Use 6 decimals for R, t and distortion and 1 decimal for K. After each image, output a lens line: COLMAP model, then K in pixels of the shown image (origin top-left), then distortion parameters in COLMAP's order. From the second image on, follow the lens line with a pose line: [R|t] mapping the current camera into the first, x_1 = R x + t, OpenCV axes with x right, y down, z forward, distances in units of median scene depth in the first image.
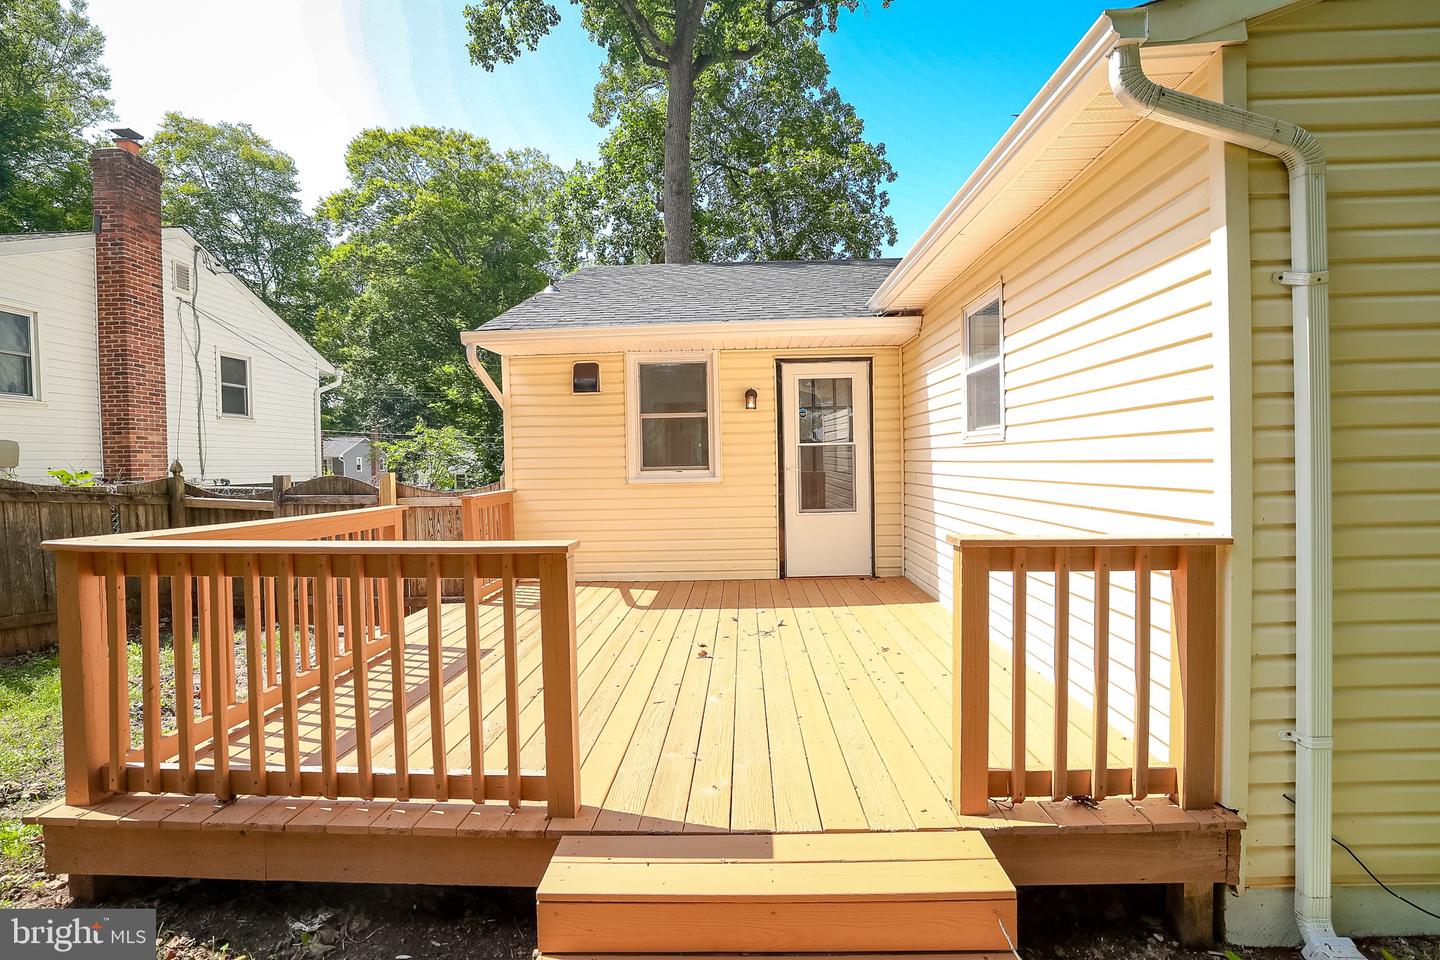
lens RADIAL K [[659.7, 0, 714.9], [0, 659.7, 471.1], [0, 0, 1]] dist [-0.038104, 0.009988]
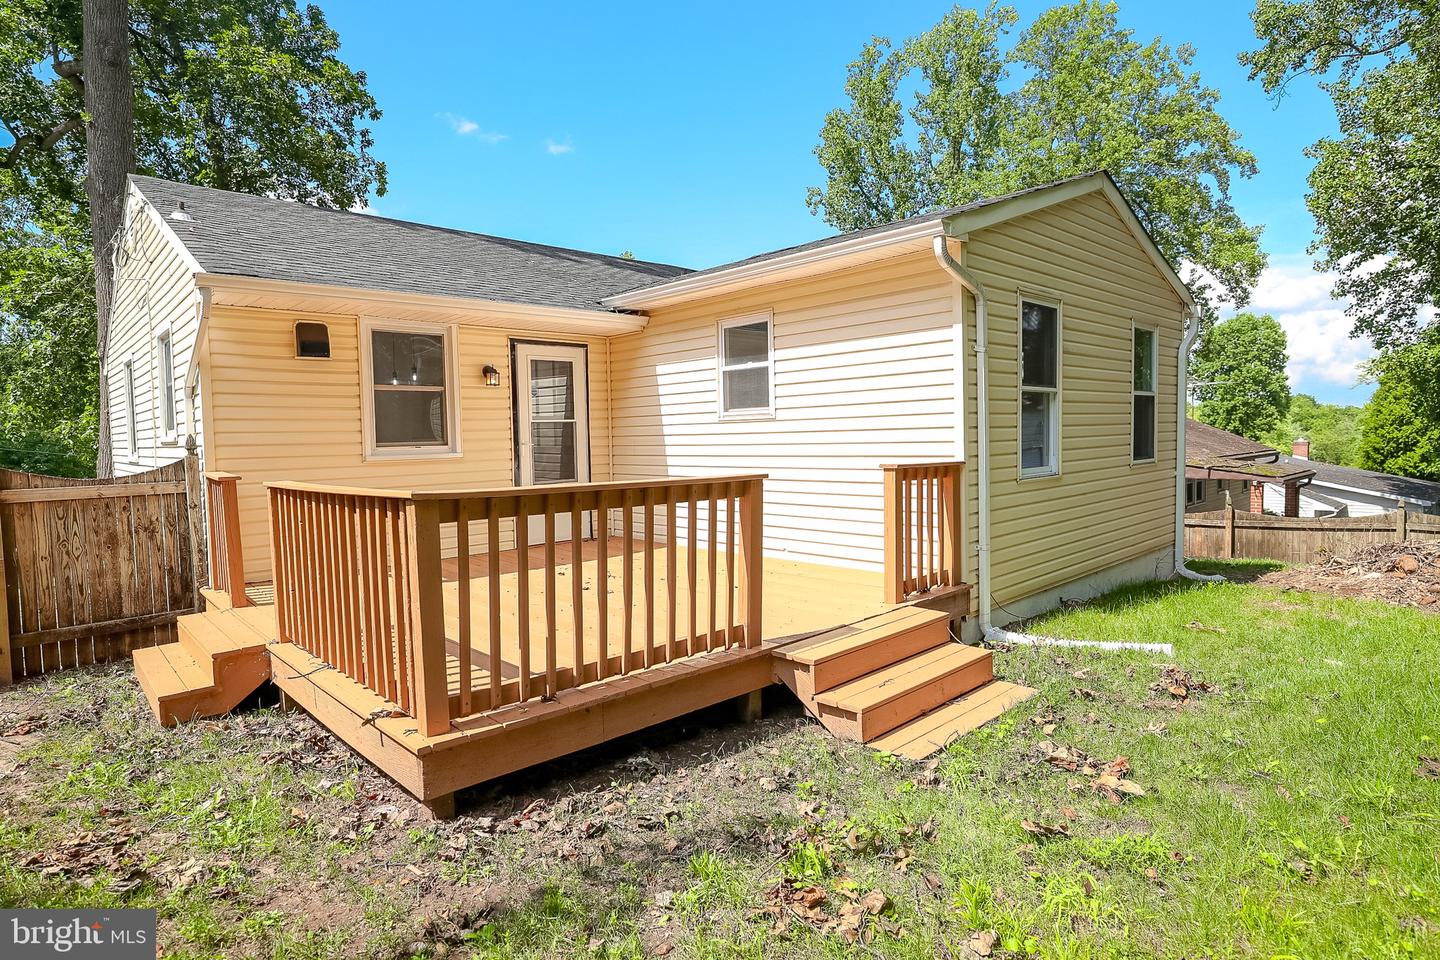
lens RADIAL K [[767.0, 0, 711.9], [0, 767.0, 477.1], [0, 0, 1]] dist [-0.027603, 0.010781]
pose [[0.708927, -0.034280, 0.704448, -0.166164], [0.019552, 0.999389, 0.028956, 0.006256], [-0.705010, -0.006755, 0.709165, -0.026107]]
